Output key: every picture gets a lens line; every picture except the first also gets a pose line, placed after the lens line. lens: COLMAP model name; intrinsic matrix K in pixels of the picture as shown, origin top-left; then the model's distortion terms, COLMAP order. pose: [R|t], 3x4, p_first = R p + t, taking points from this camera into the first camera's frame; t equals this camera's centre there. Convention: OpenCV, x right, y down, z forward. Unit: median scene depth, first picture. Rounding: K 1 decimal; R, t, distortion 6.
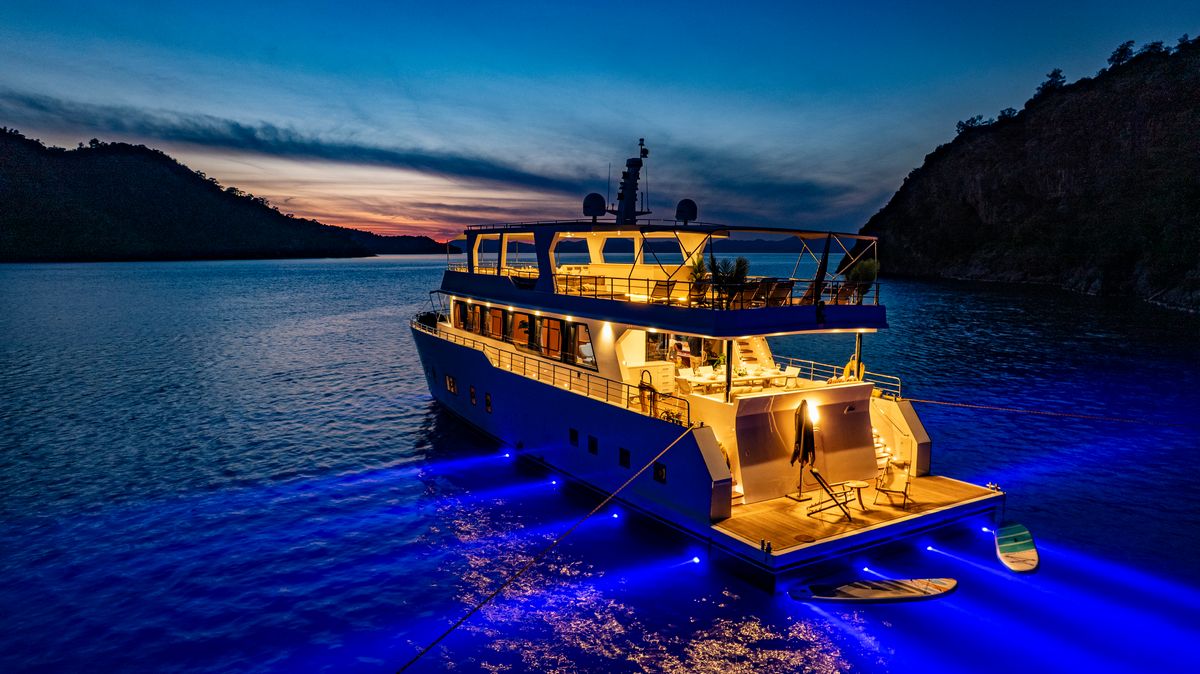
lens RADIAL K [[779.7, 0, 600.0], [0, 779.7, 337.0], [0, 0, 1]] dist [-0.078019, 0.095503]
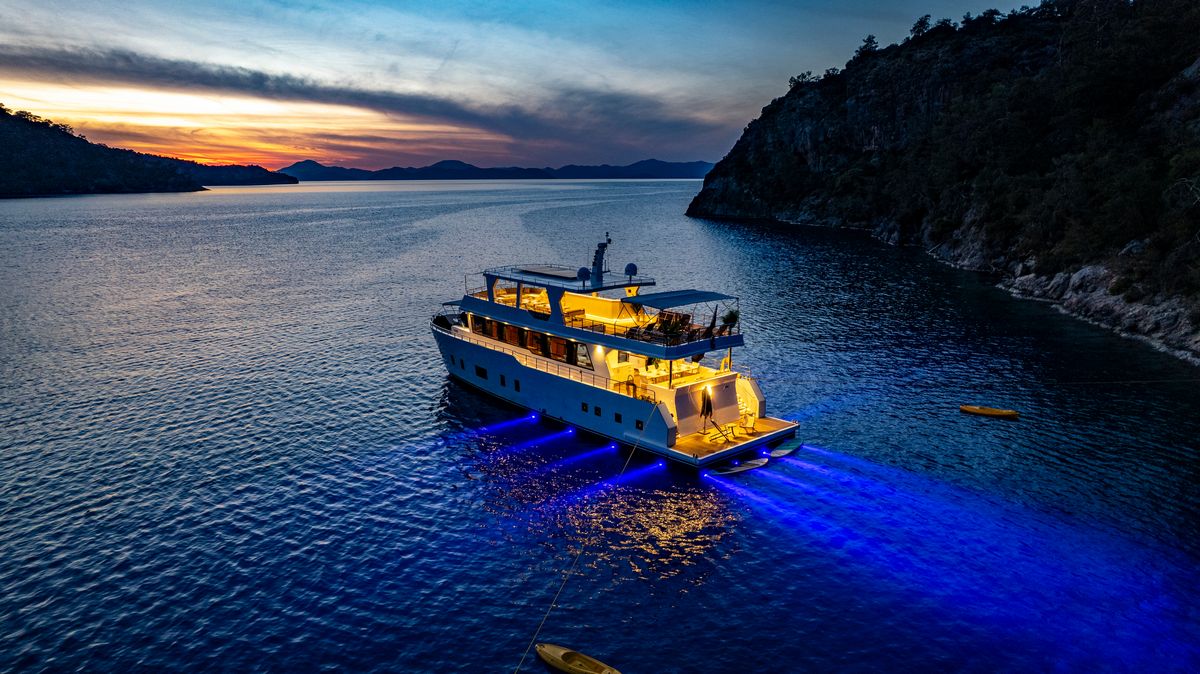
lens RADIAL K [[779.7, 0, 600.0], [0, 779.7, 337.0], [0, 0, 1]] dist [-0.078019, 0.095503]
pose [[0.981191, -0.038391, 0.189183, -0.280658], [0.021144, 0.995501, 0.092356, -0.172004], [-0.191878, -0.086619, 0.977589, -0.671463]]
